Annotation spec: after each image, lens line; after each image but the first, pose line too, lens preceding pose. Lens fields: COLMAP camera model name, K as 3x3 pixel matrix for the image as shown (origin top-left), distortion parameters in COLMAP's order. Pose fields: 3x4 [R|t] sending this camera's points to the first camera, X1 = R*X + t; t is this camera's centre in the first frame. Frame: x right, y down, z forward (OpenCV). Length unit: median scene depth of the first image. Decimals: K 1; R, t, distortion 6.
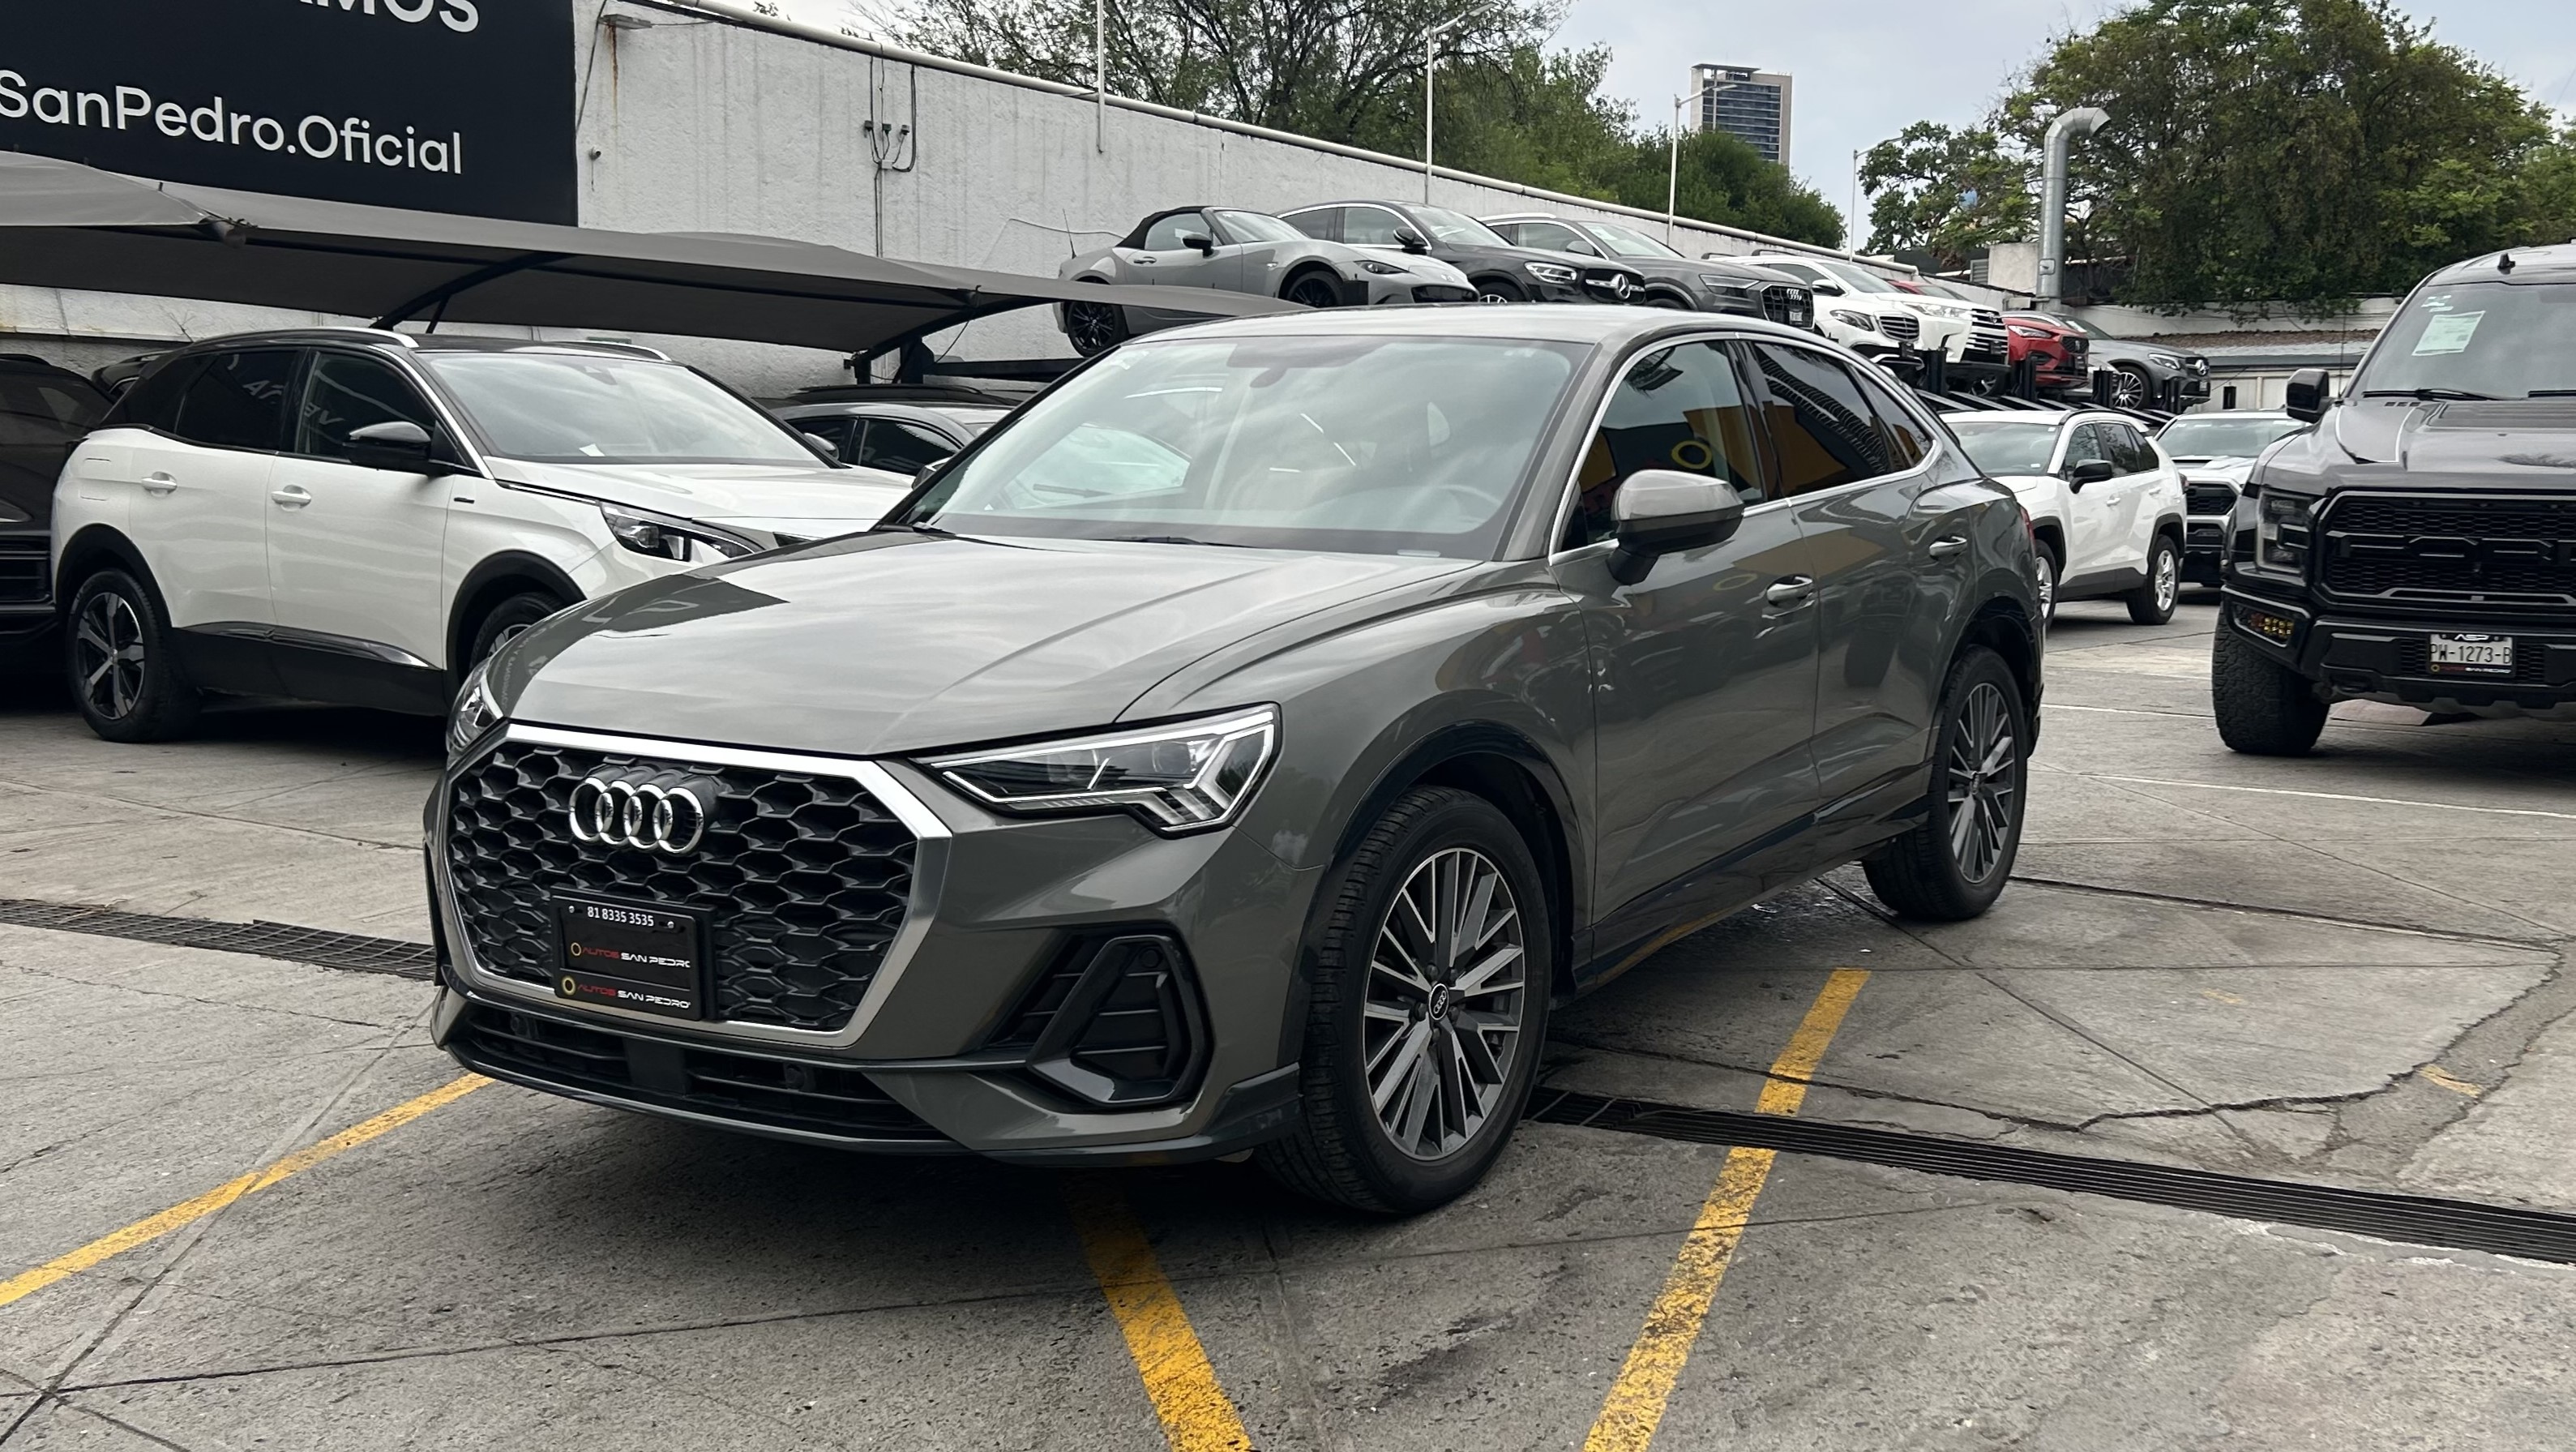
lens RADIAL K [[2355.4, 0, 1288.0], [0, 2355.4, 726.0], [0, 0, 1]] dist [0.015333, 0.007116]
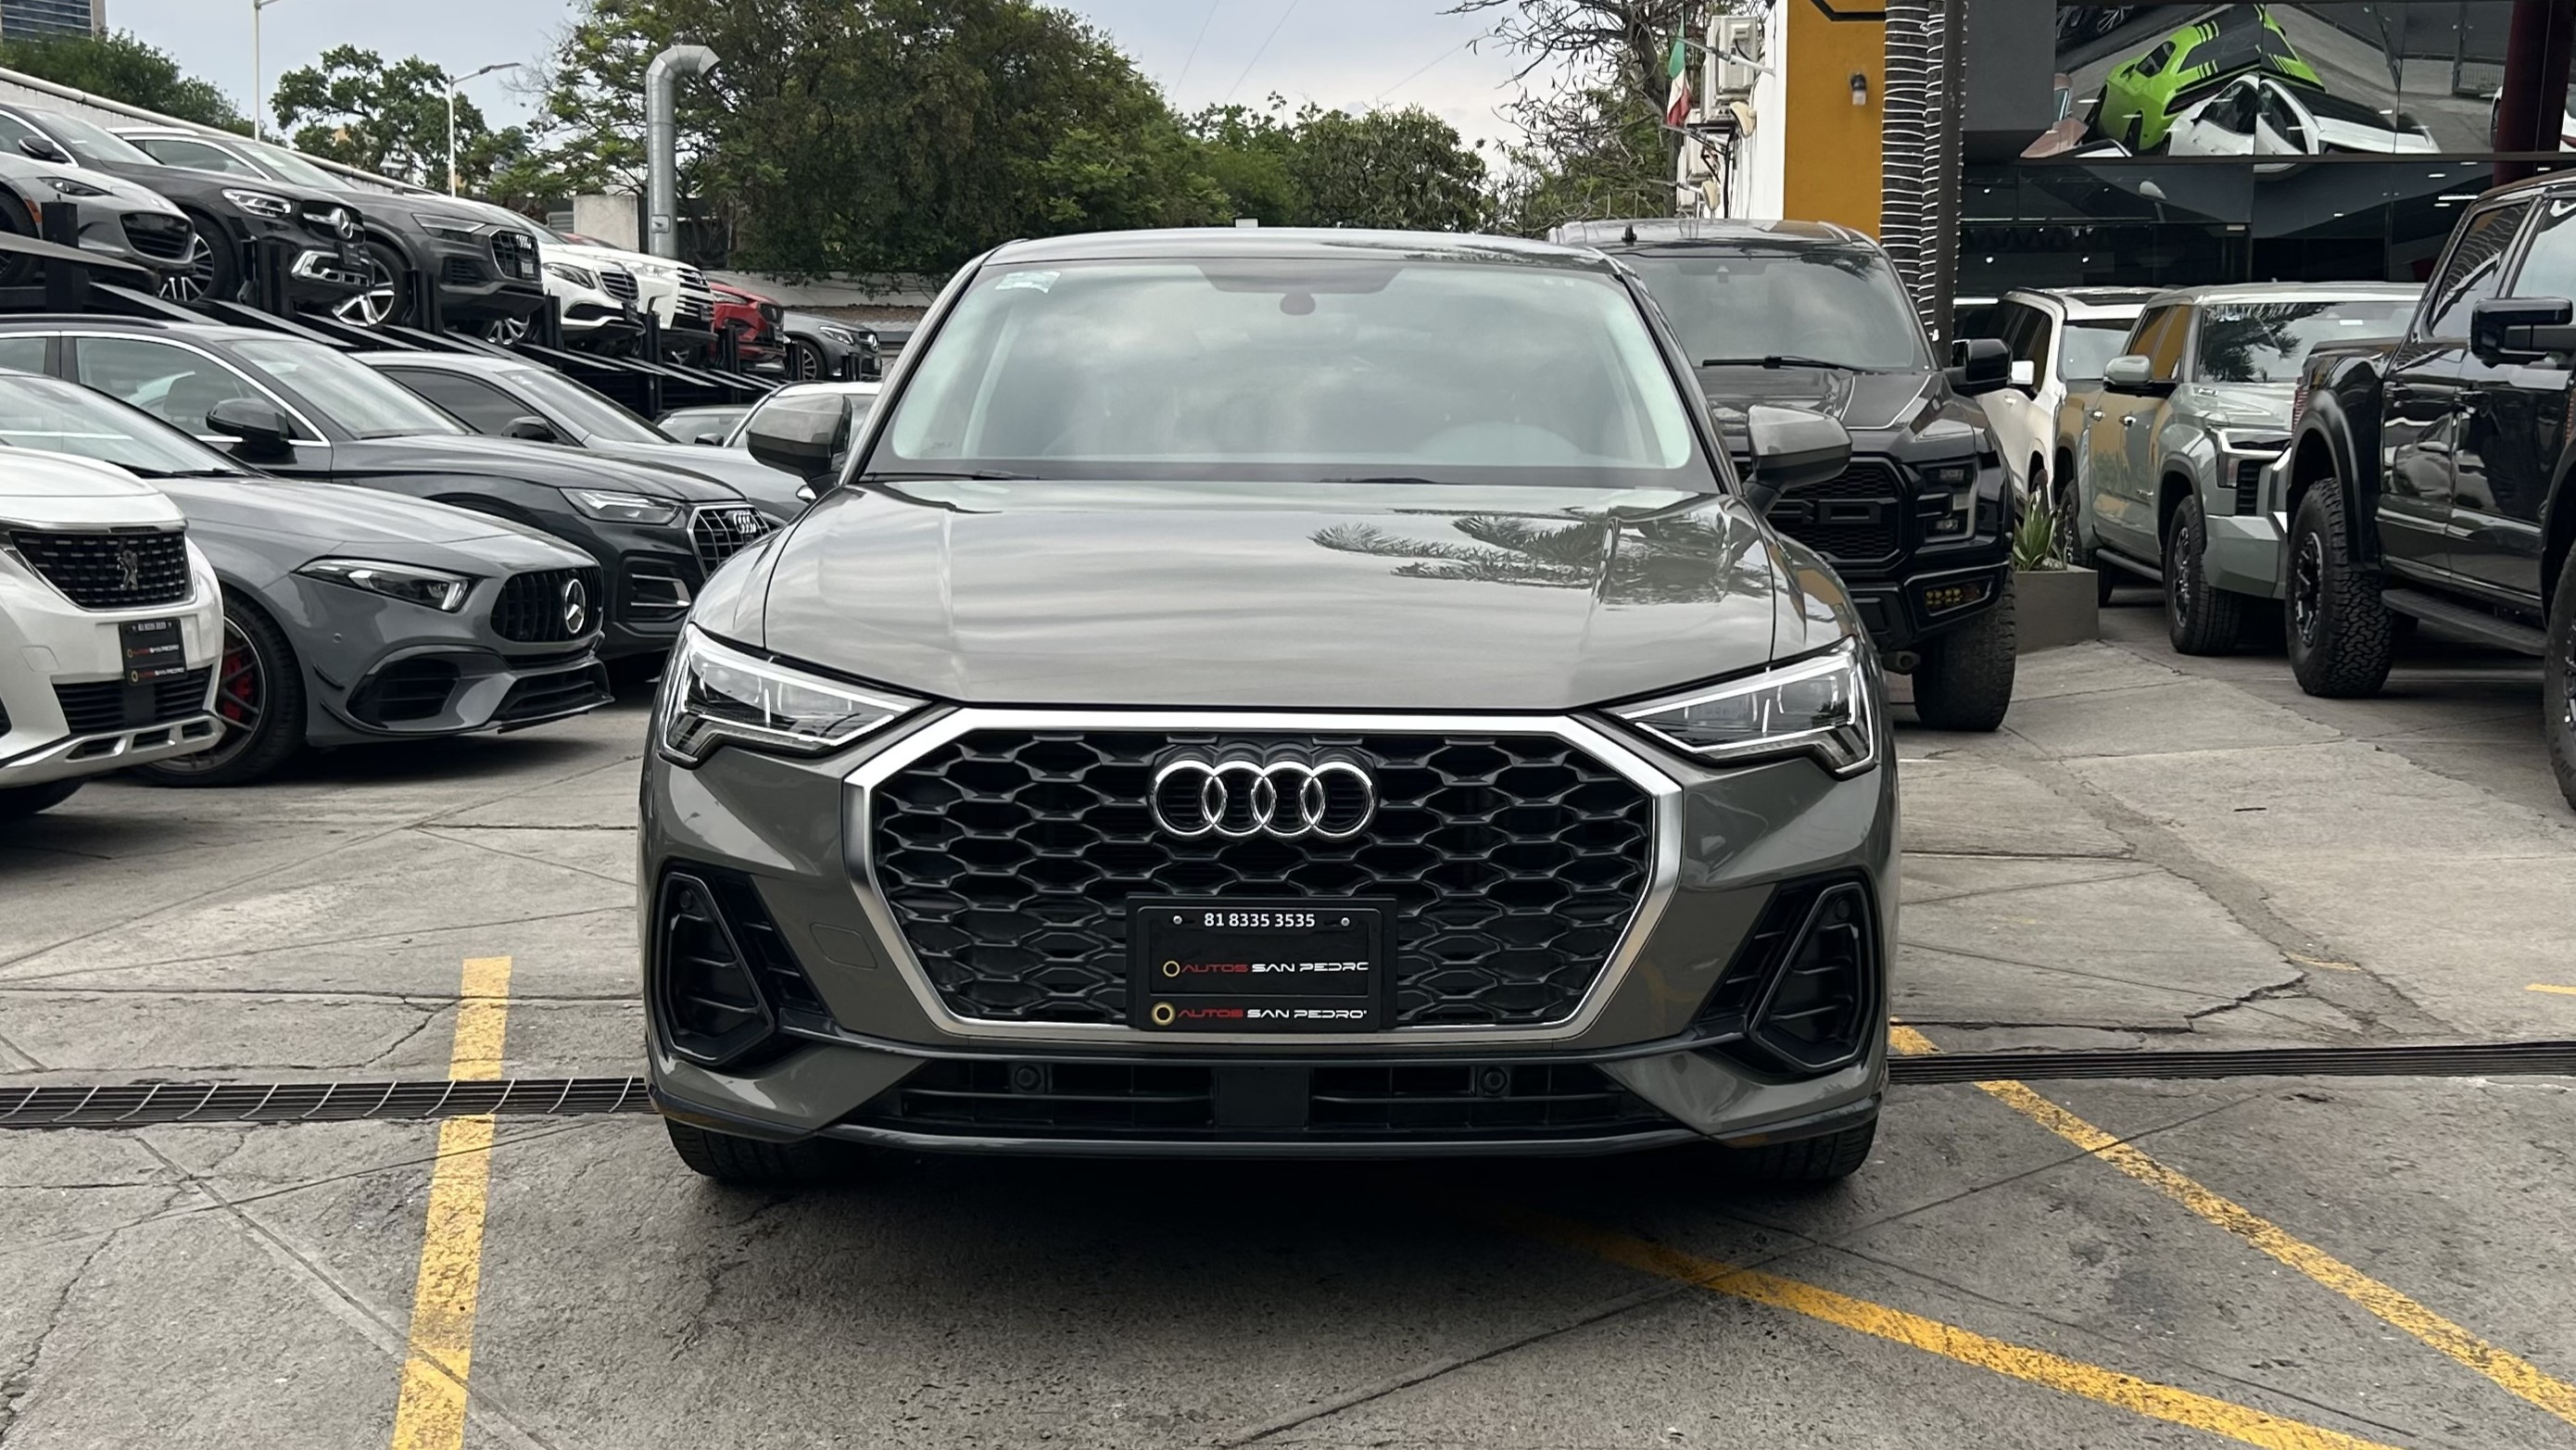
lens RADIAL K [[2759.0, 0, 1288.0], [0, 2759.0, 725.0], [0, 0, 1]] dist [0.095695, -0.048950]
pose [[0.860315, -0.047396, 0.507554, -0.785943], [0.054191, 0.998530, 0.001389, 0.010842], [-0.506874, 0.026310, 0.861619, 0.150193]]
